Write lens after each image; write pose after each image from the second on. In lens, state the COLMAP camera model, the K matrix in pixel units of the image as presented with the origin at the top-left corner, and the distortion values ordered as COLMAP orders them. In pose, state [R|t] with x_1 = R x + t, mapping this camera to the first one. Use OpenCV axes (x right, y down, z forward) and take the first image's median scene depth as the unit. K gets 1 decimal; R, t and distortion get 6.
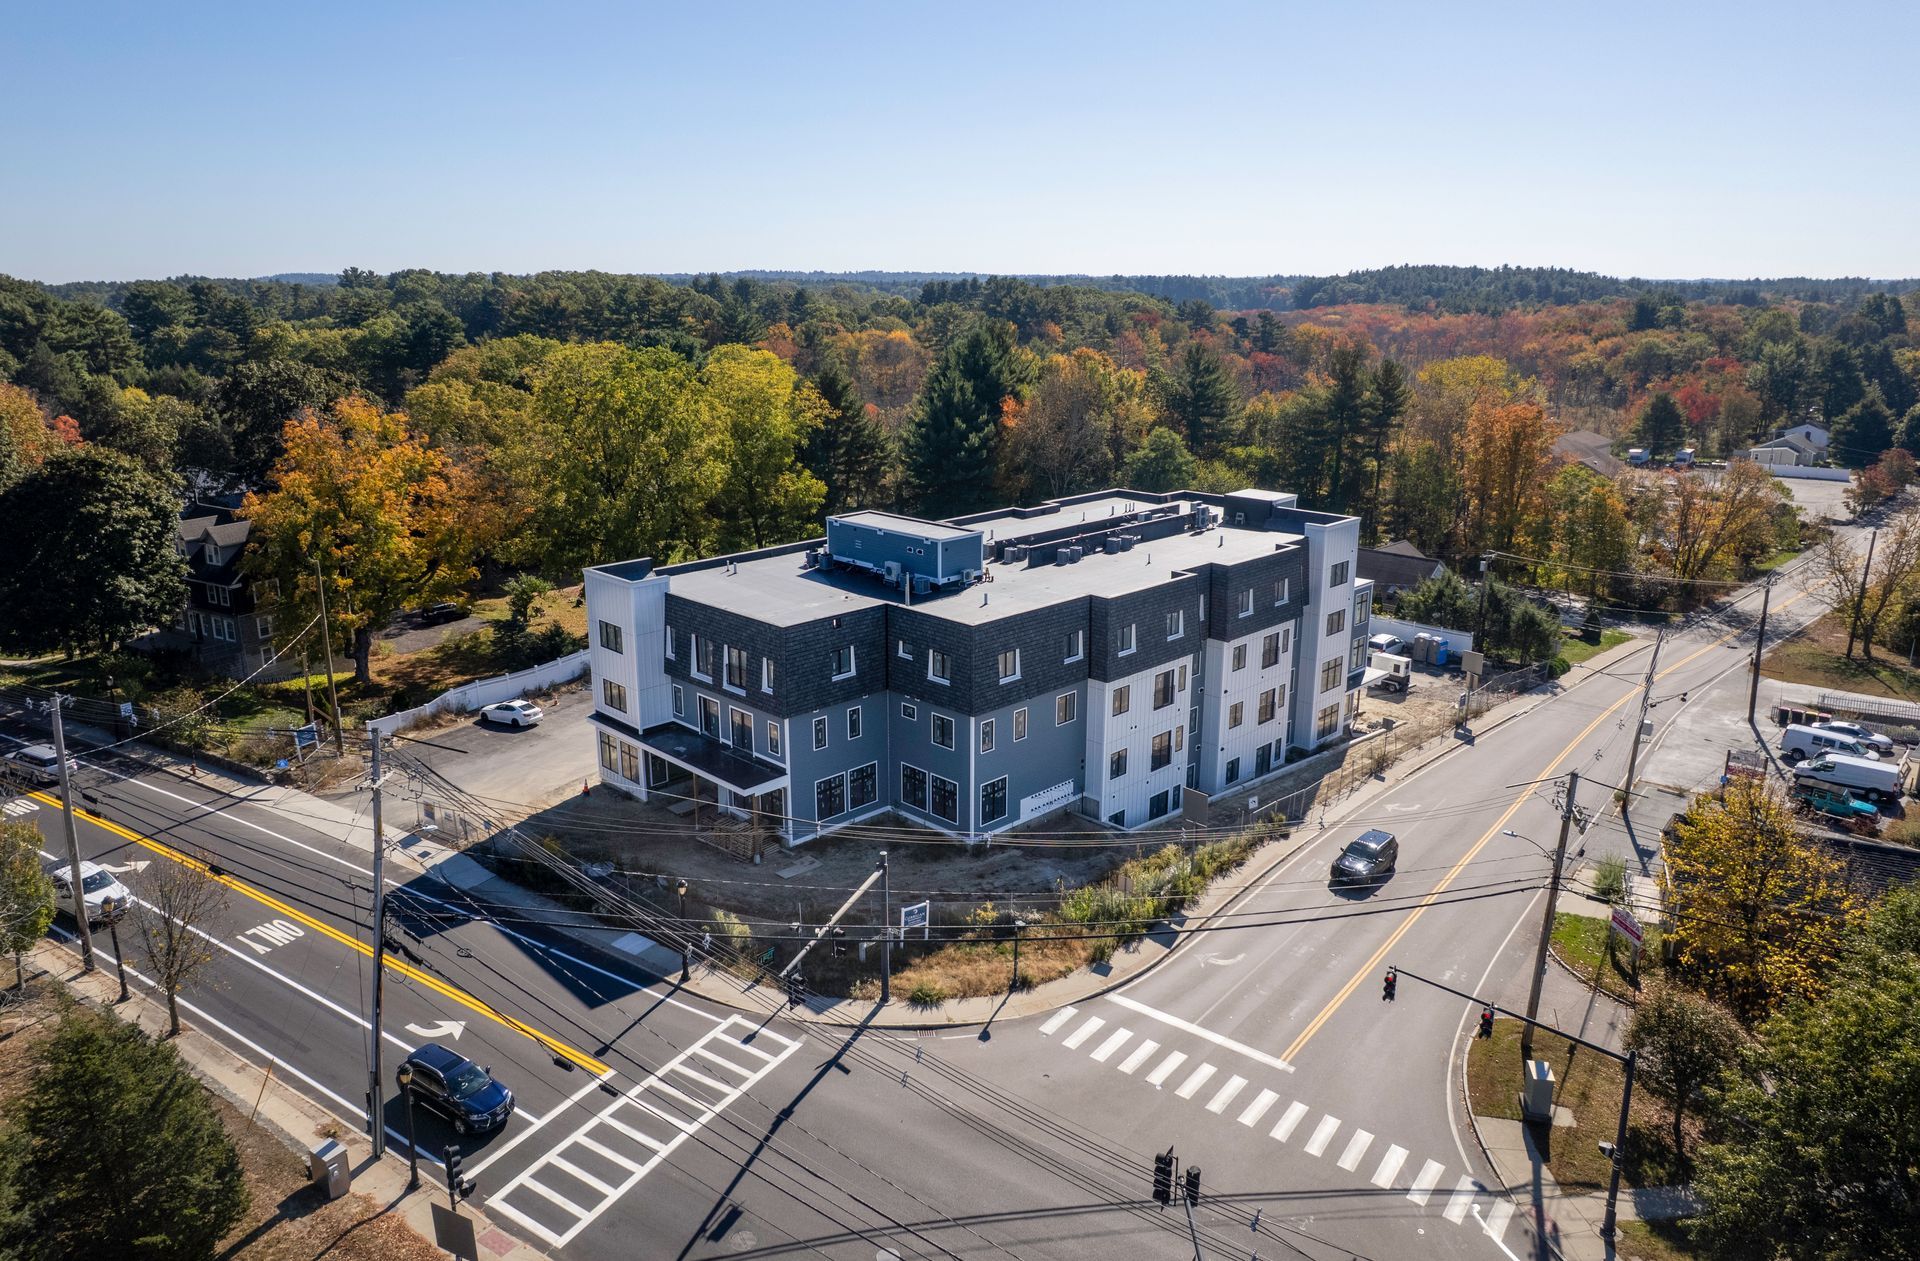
lens RADIAL K [[1264.0, 0, 913.9], [0, 1264.0, 602.0], [0, 0, 1]] dist [-0.072982, 0.055945]
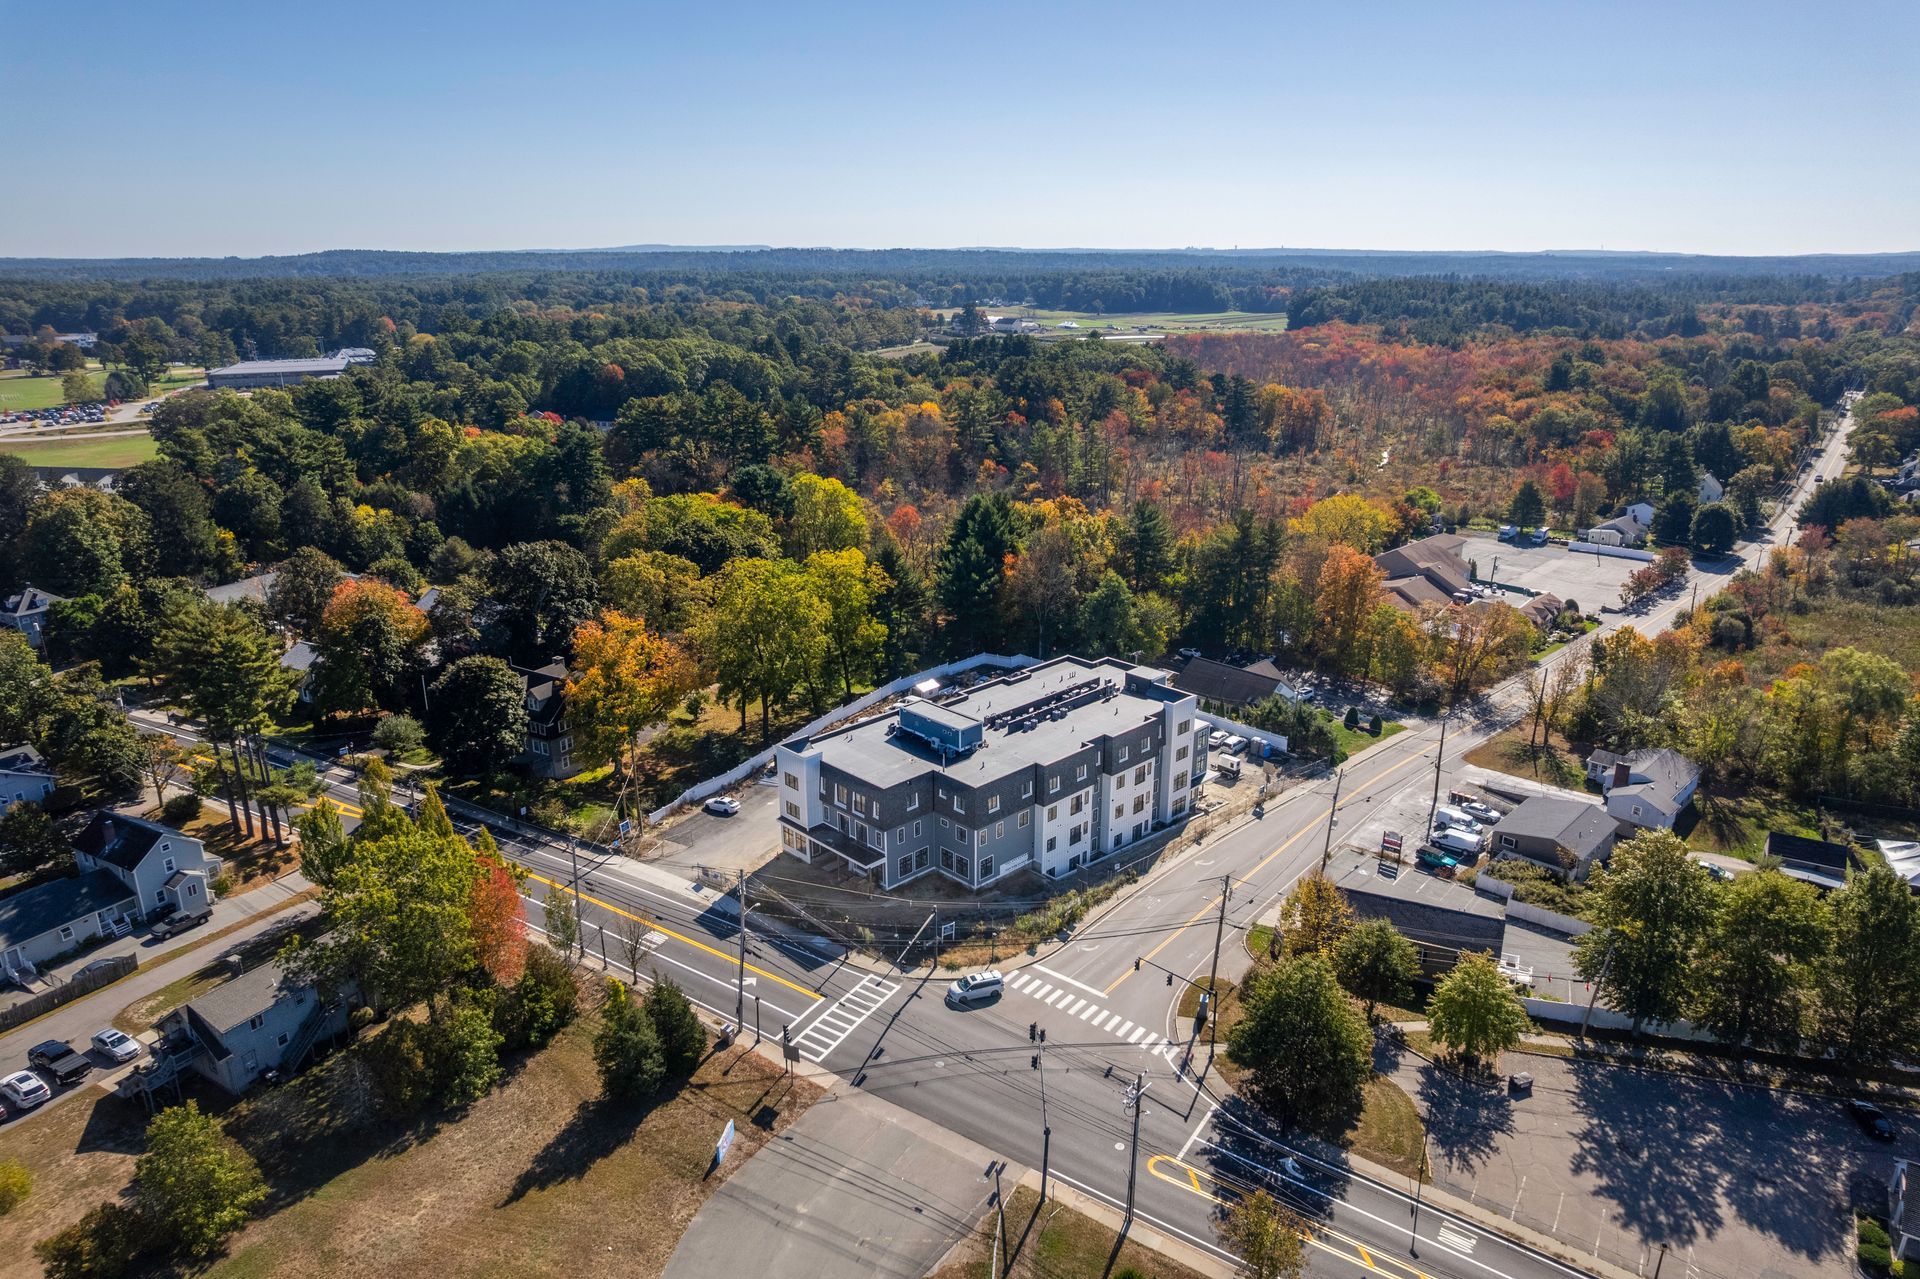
lens RADIAL K [[1232.8, 0, 935.9], [0, 1232.8, 638.8], [0, 0, 1]] dist [-0.073394, 0.058913]
pose [[0.999994, -0.001634, -0.003114, -0.010272], [0.001852, 0.997448, 0.071373, -0.318999], [0.002989, -0.071378, 0.997445, -0.861529]]
